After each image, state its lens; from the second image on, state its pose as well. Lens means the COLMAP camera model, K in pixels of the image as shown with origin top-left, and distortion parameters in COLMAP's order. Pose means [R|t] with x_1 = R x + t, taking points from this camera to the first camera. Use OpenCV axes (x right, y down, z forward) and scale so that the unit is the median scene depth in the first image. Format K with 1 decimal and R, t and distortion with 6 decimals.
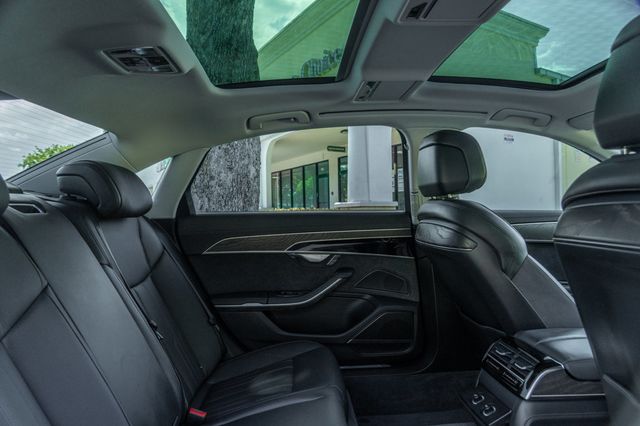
lens RADIAL K [[434.5, 0, 319.2], [0, 434.5, 210.9], [0, 0, 1]] dist [-0.020097, 0.010878]
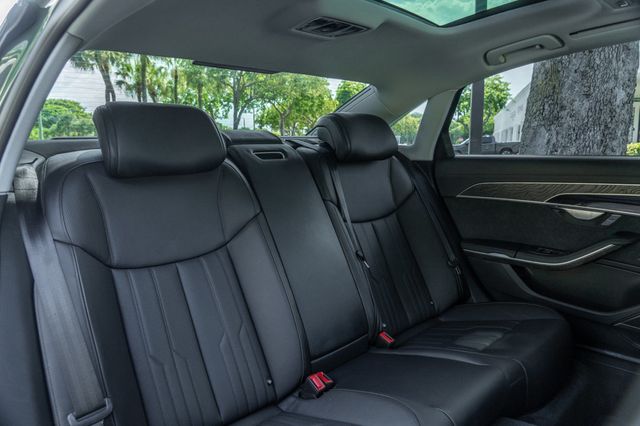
lens RADIAL K [[434.5, 0, 317.5], [0, 434.5, 210.5], [0, 0, 1]] dist [-0.020097, 0.010878]
pose [[0.657014, 0.117907, -0.744601, 0.275316], [0.003073, 0.987267, 0.159044, -0.030848], [0.753872, -0.106783, 0.648286, 0.104915]]
